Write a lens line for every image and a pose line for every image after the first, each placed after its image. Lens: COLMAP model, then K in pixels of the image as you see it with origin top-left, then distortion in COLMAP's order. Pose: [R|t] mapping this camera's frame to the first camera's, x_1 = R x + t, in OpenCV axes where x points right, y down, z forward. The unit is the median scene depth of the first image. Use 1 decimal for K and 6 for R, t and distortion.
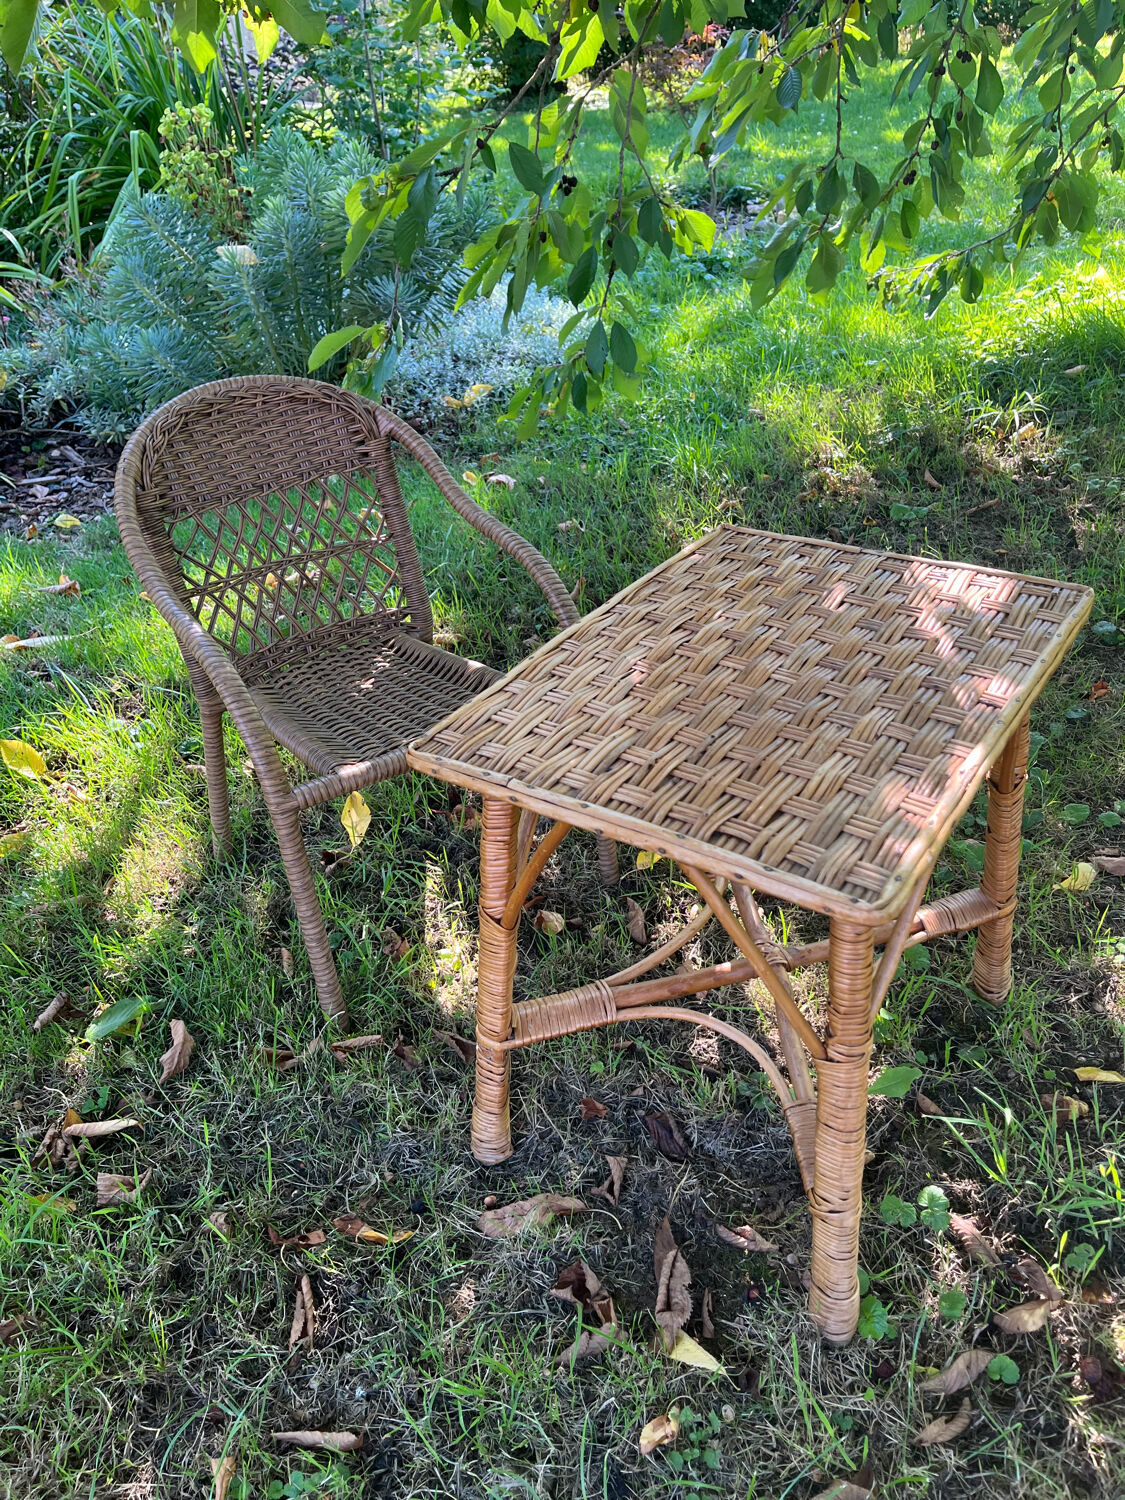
lens RADIAL K [[1135.8, 0, 573.2], [0, 1135.8, 744.0], [0, 0, 1]] dist [0.066949, -0.083251]
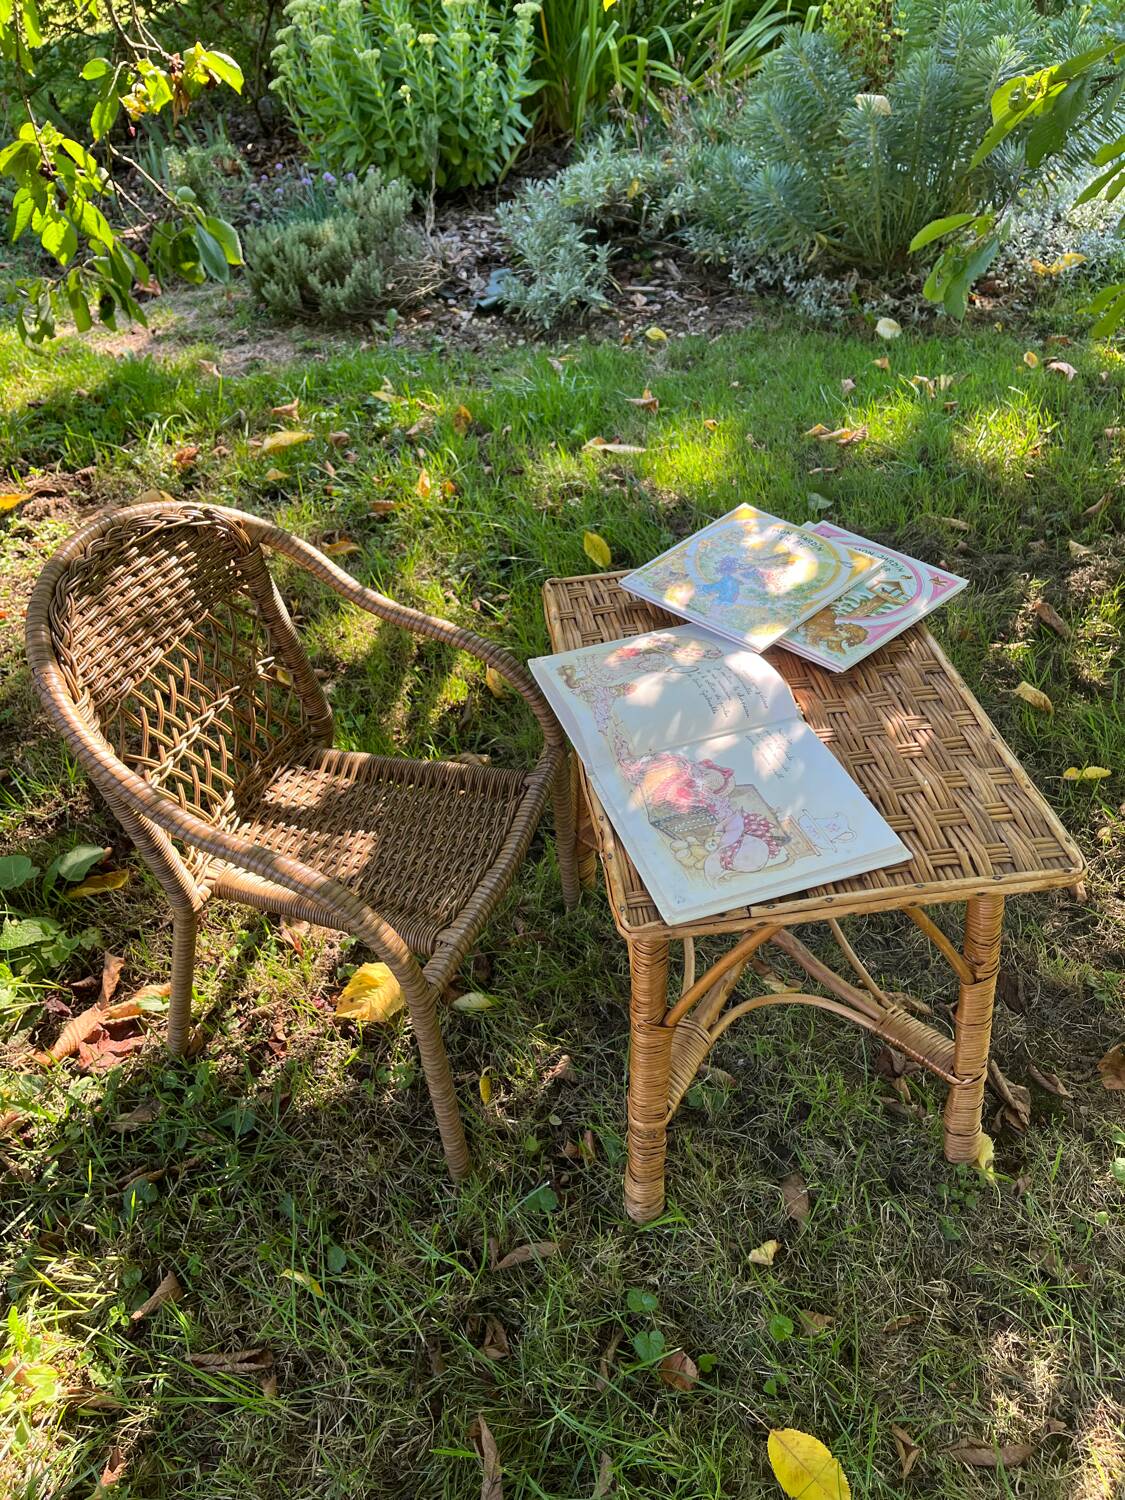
lens RADIAL K [[1135.8, 0, 573.2], [0, 1135.8, 744.0], [0, 0, 1]] dist [0.066949, -0.083251]
pose [[0.889923, 0.303907, -0.340113, -0.002594], [-0.245130, 0.947514, 0.205254, -0.045125], [0.384640, -0.099289, 0.917711, -0.270087]]
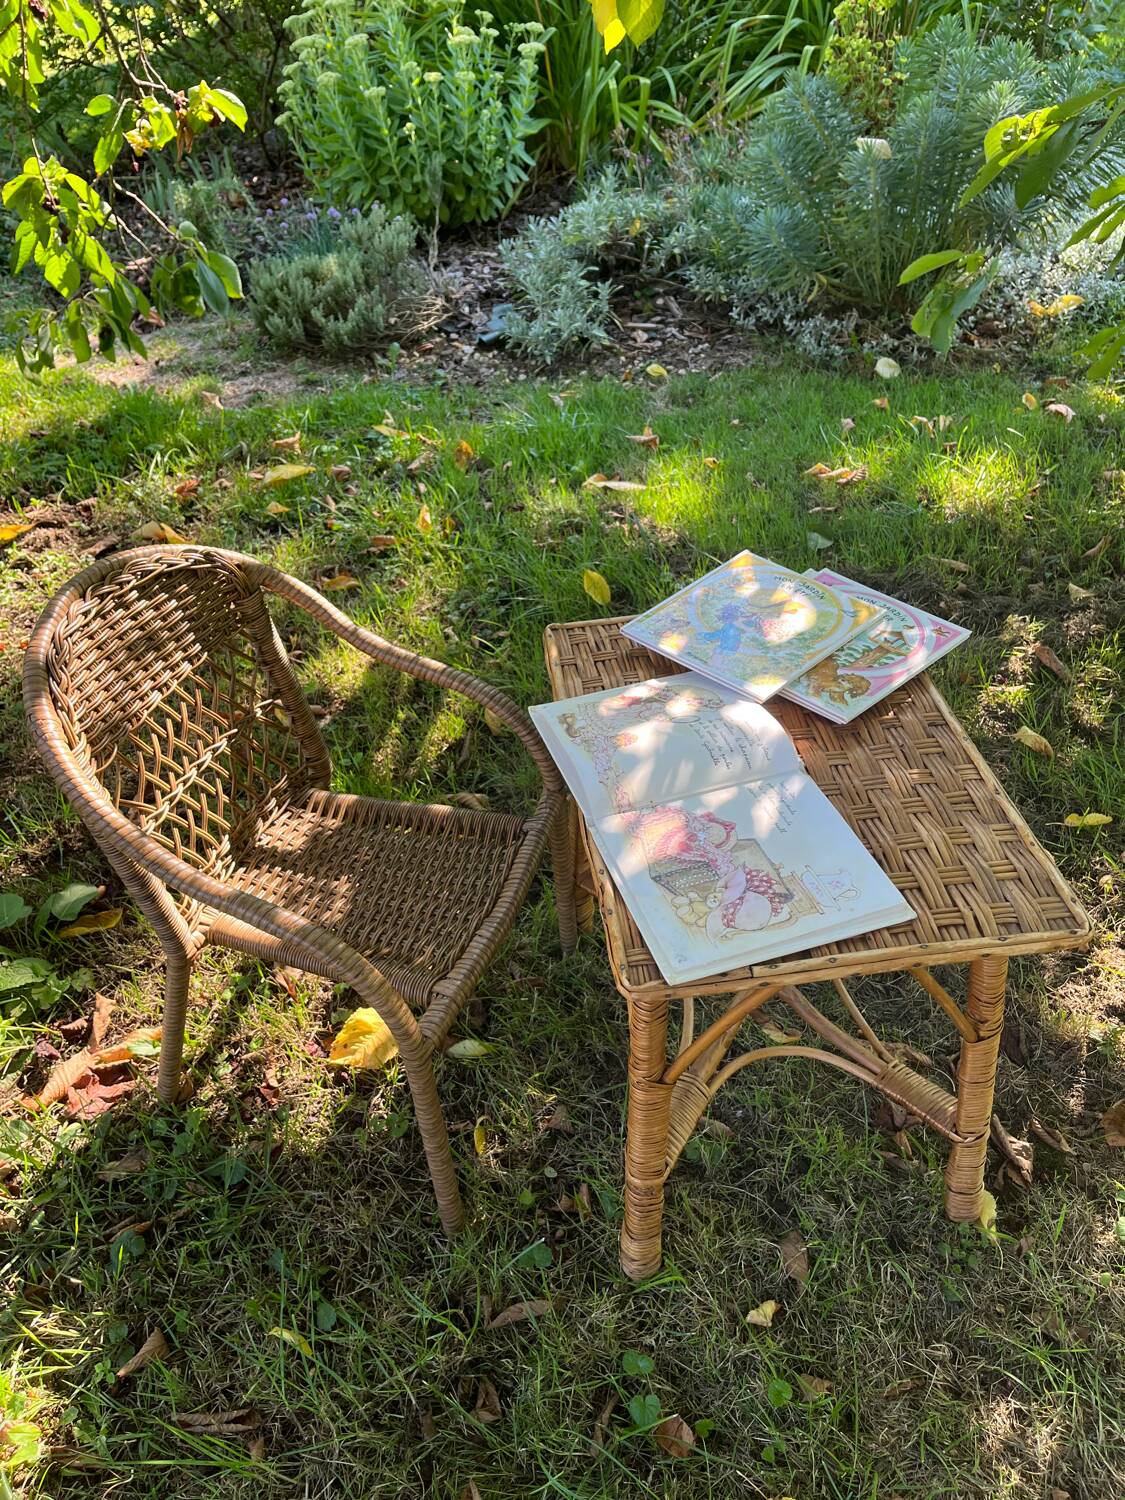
lens RADIAL K [[1135.8, 0, 573.2], [0, 1135.8, 744.0], [0, 0, 1]] dist [0.066949, -0.083251]
pose [[0.888174, 0.304846, -0.343825, -0.013152], [-0.254931, 0.949435, 0.183256, -0.059948], [0.382304, -0.075112, 0.920979, -0.263558]]
